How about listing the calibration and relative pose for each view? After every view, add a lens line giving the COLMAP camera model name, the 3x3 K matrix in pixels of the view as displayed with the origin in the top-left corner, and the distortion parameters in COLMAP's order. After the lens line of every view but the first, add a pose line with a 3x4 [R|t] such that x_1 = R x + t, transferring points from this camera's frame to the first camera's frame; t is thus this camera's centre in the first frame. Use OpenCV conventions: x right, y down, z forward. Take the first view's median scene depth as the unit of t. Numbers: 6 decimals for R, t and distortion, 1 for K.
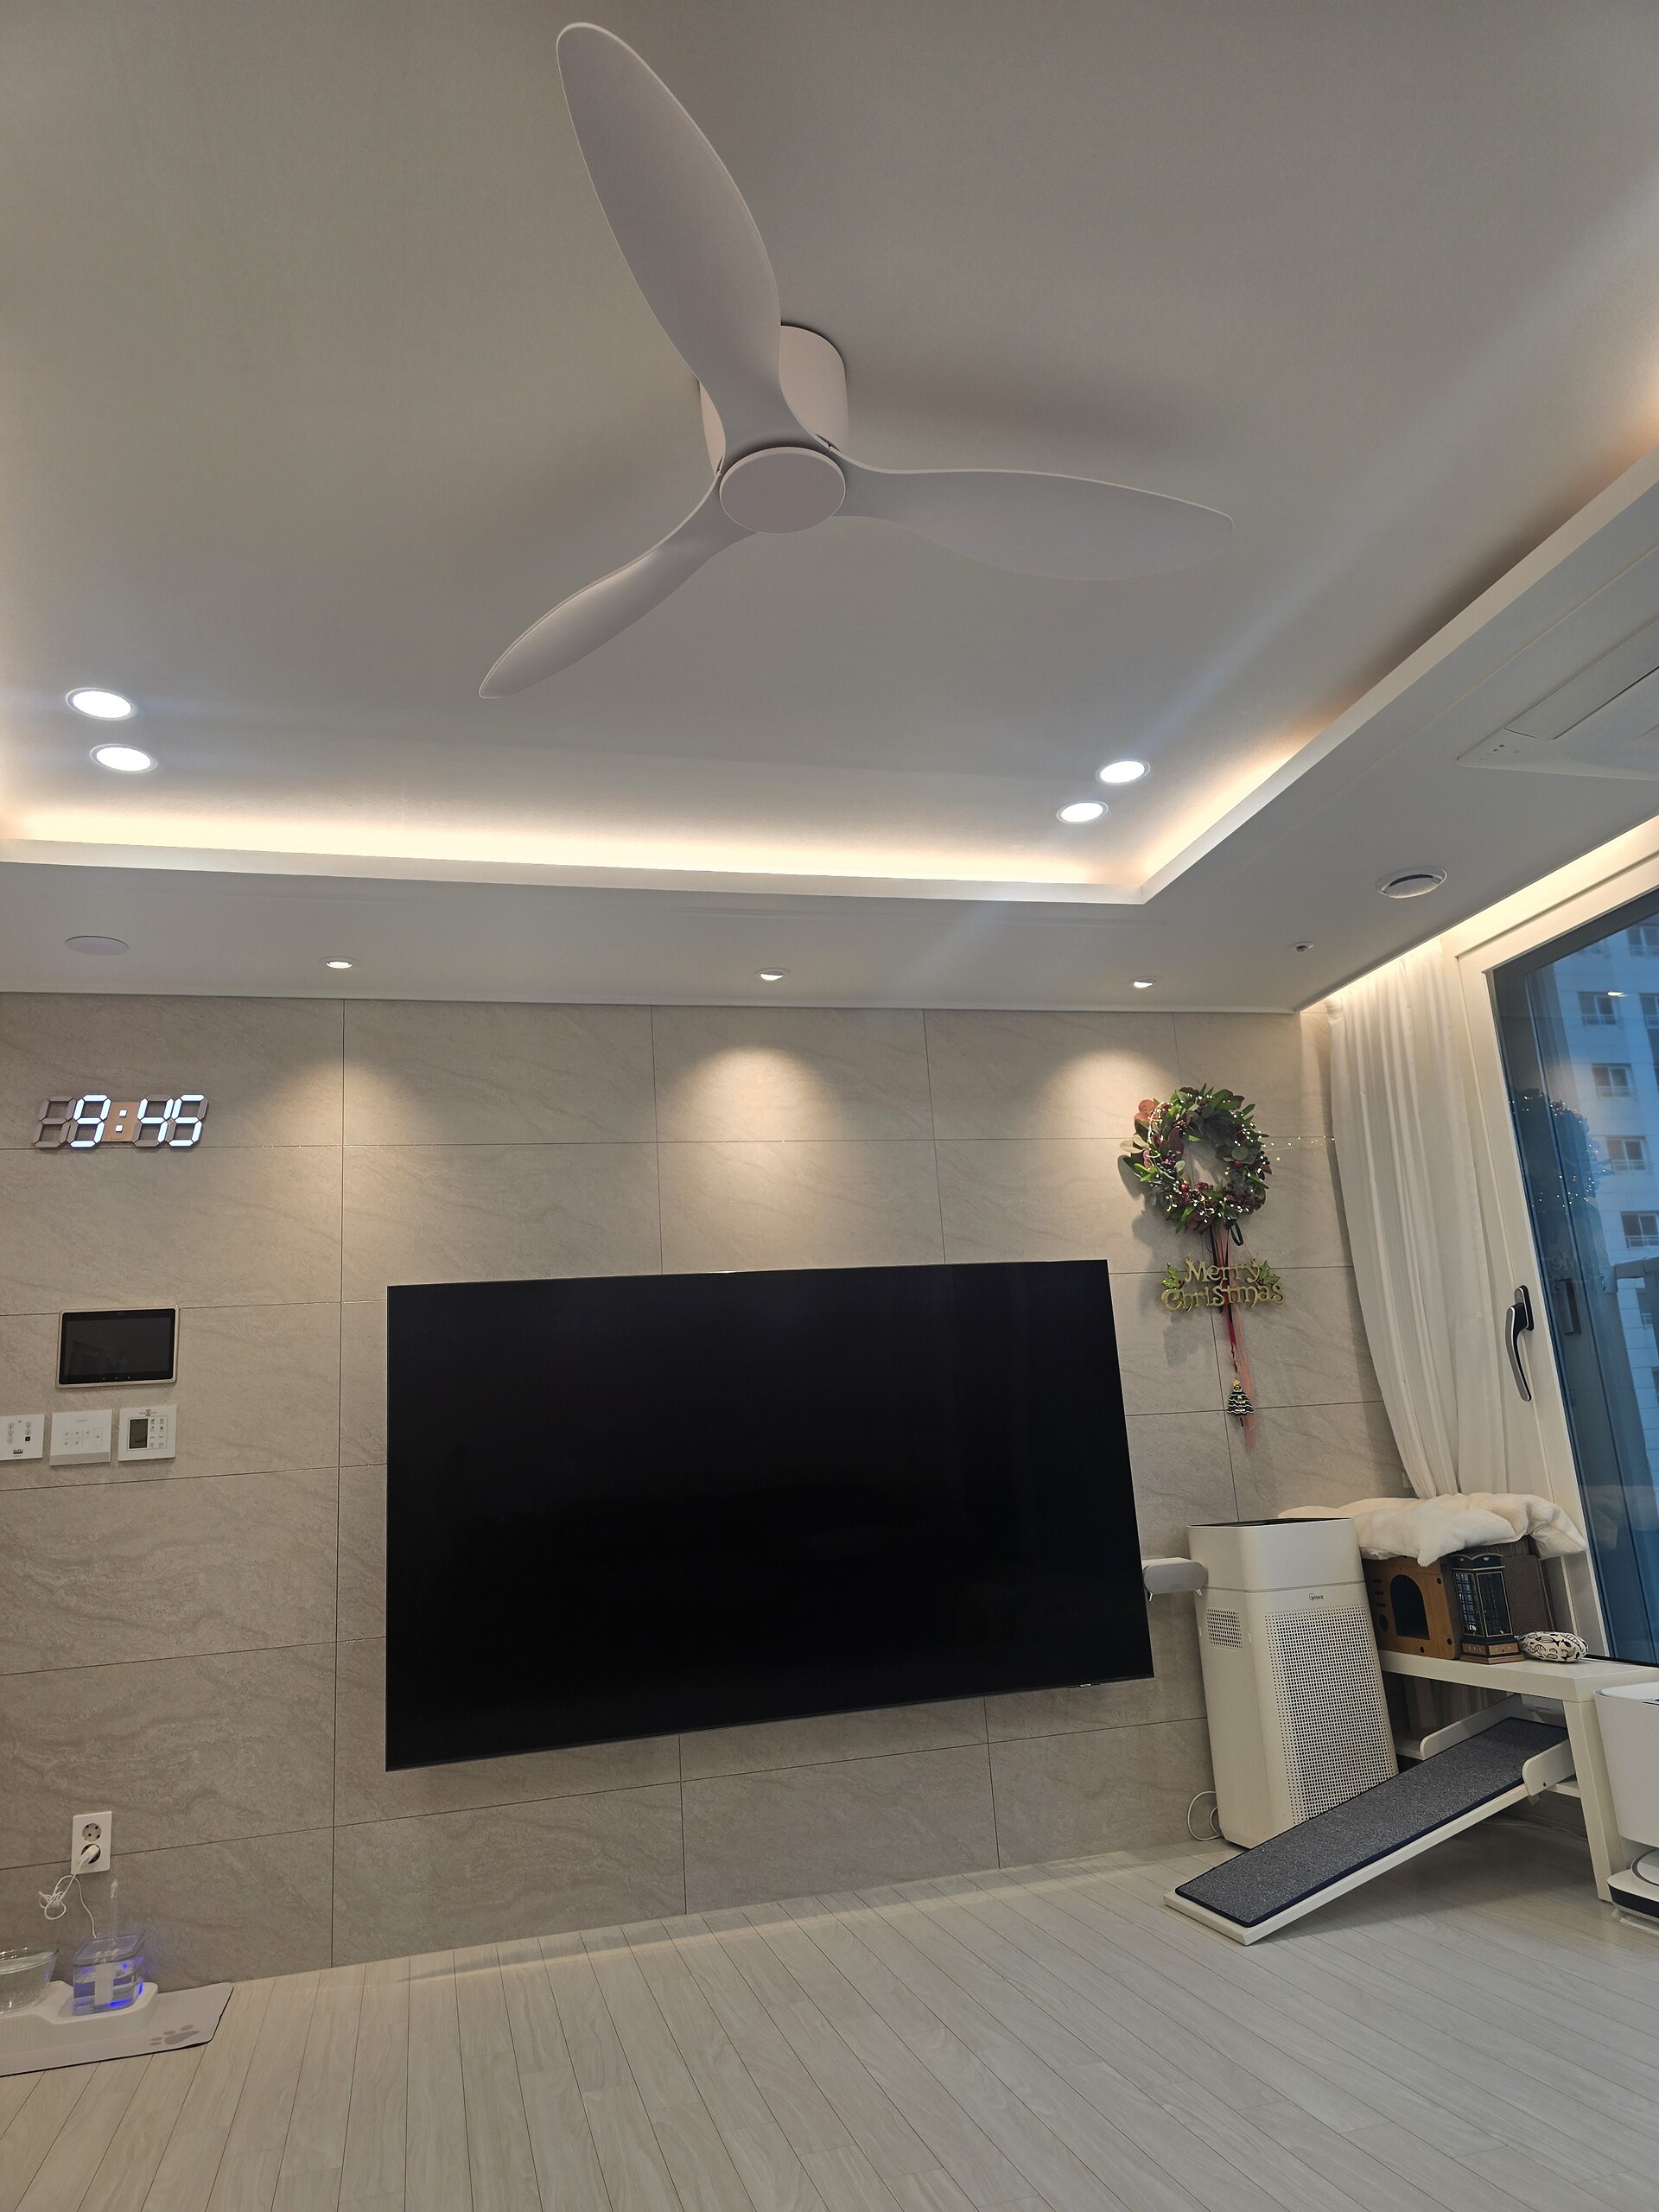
lens RADIAL K [[1525.9, 0, 848.4], [0, 1525.9, 1095.8], [0, 0, 1]] dist [0.059277, -0.056675]
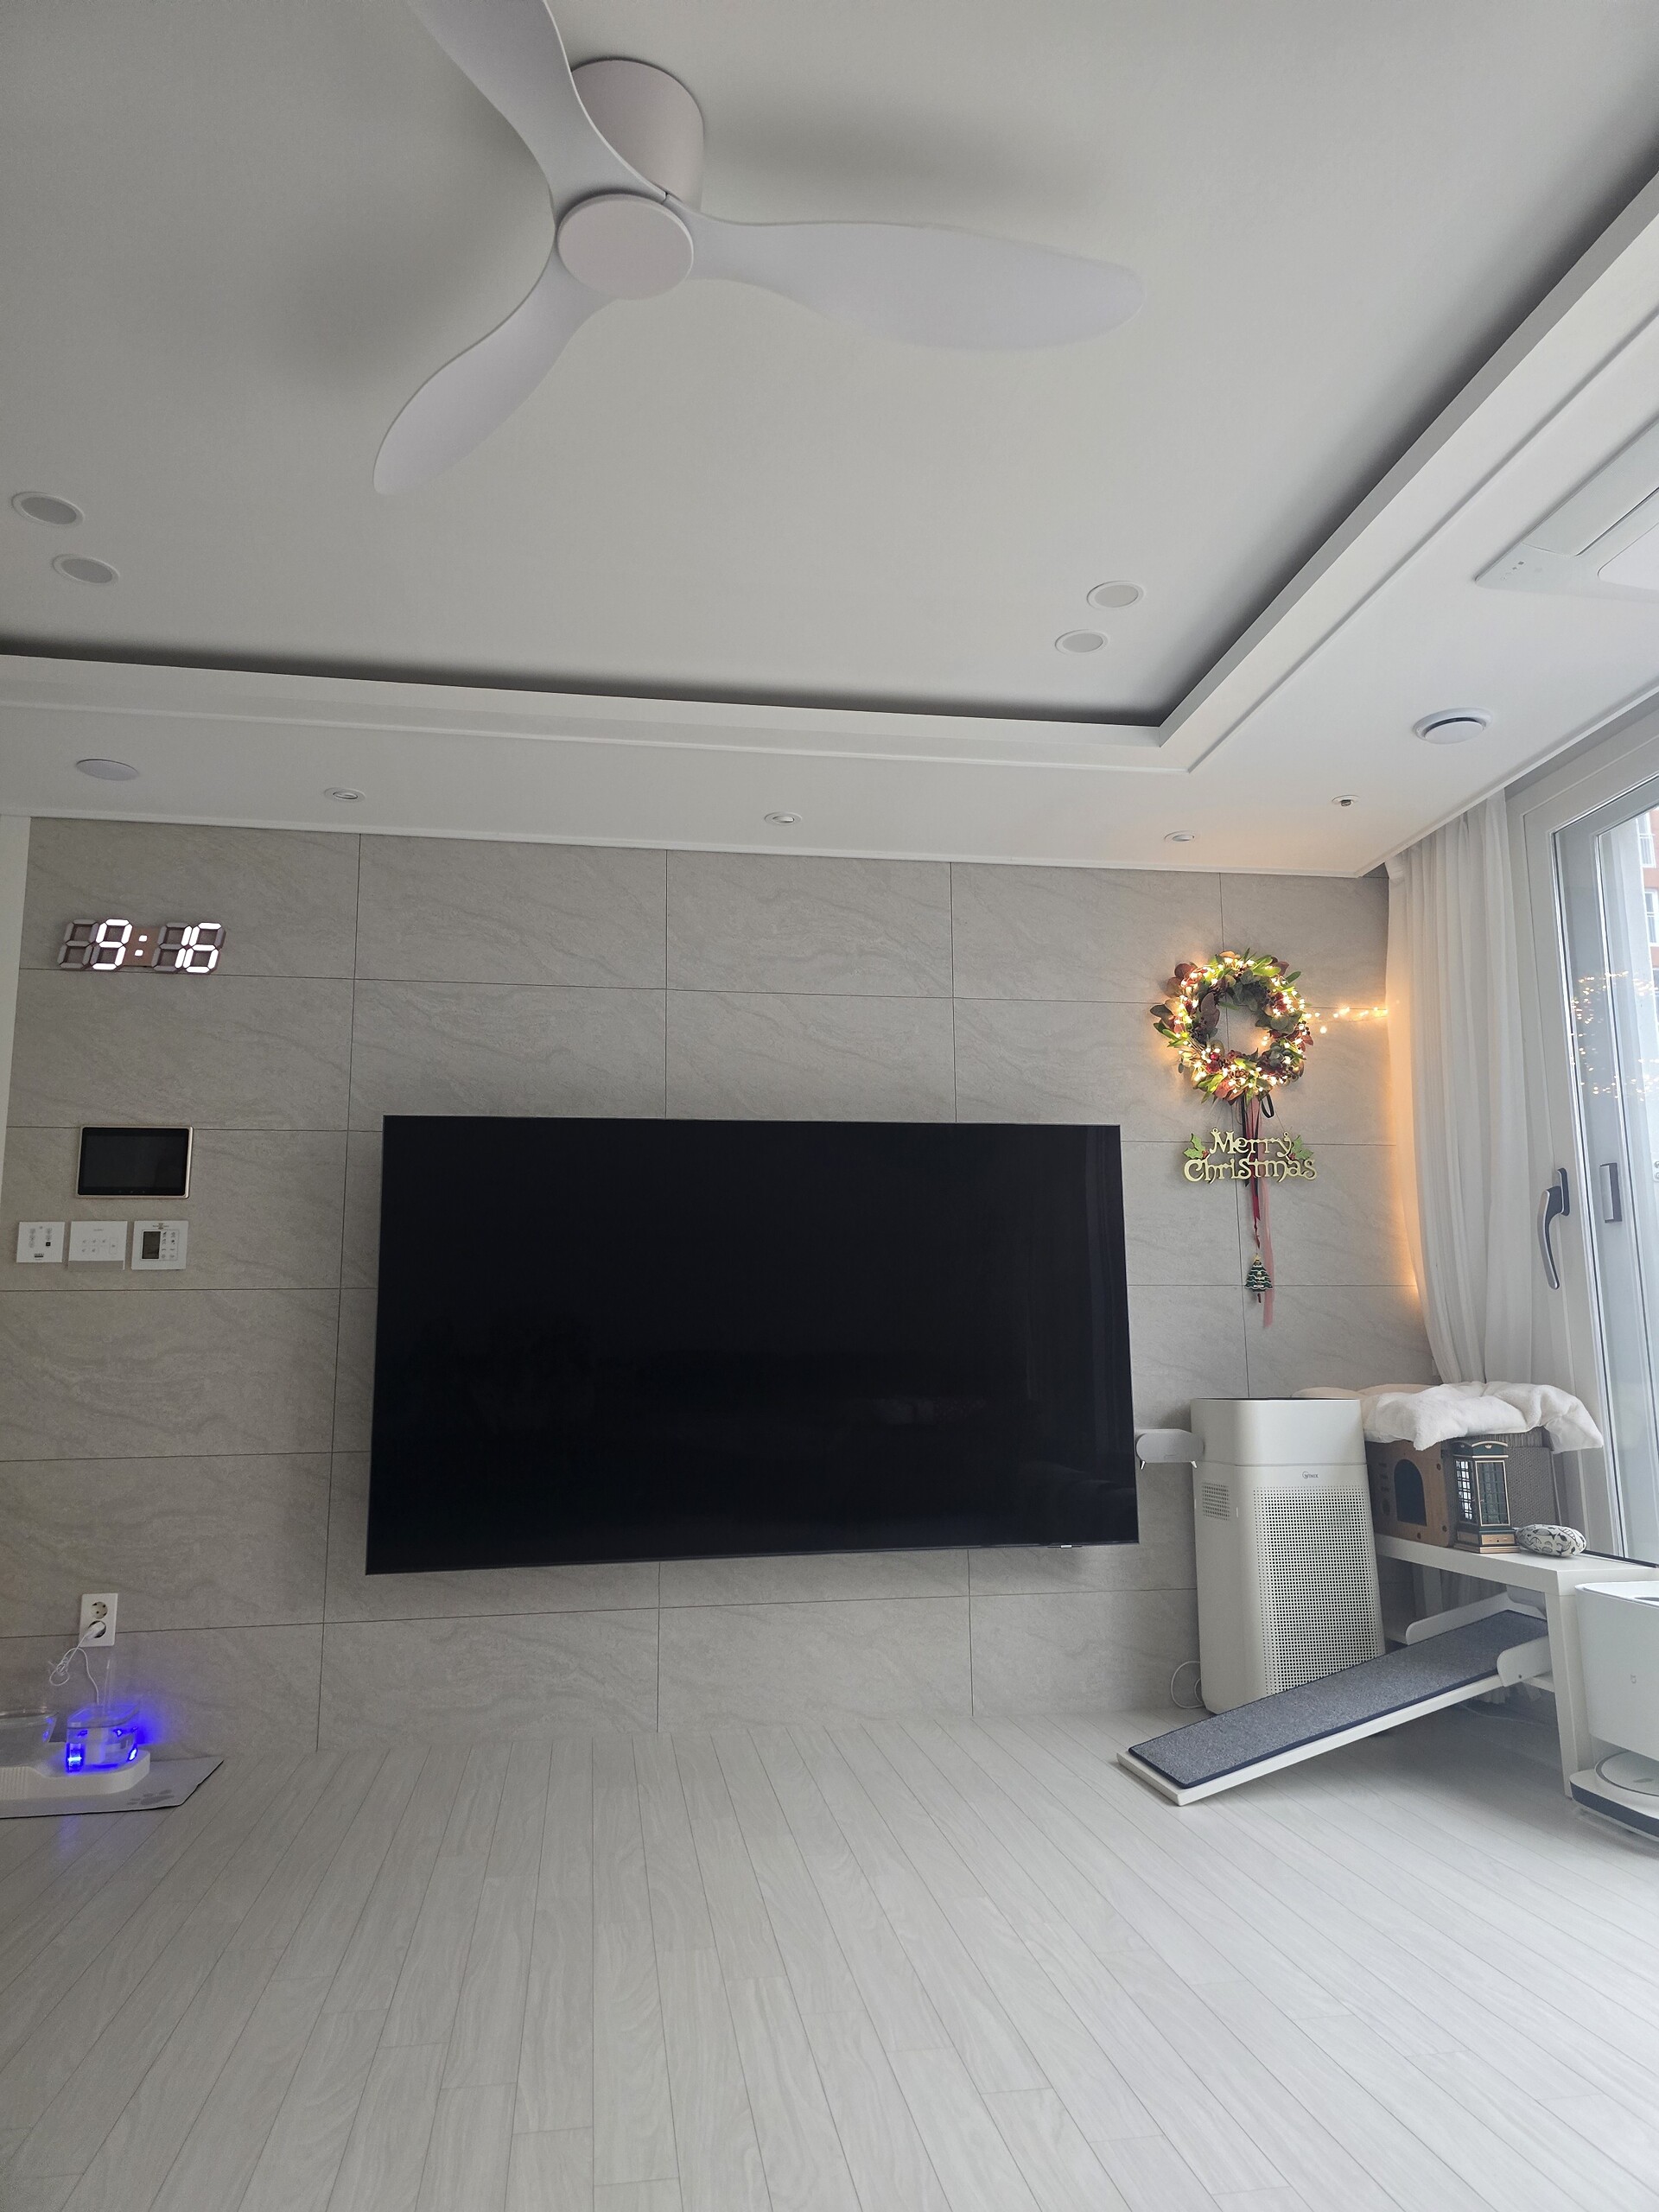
lens RADIAL K [[1525.9, 0, 846.9], [0, 1525.9, 1094.8], [0, 0, 1]] dist [0.059277, -0.056675]
pose [[0.993473, 0.040038, -0.106814, 0.111352], [-0.031934, 0.996556, 0.076527, 0.021796], [0.109510, -0.072616, 0.991330, 0.024036]]
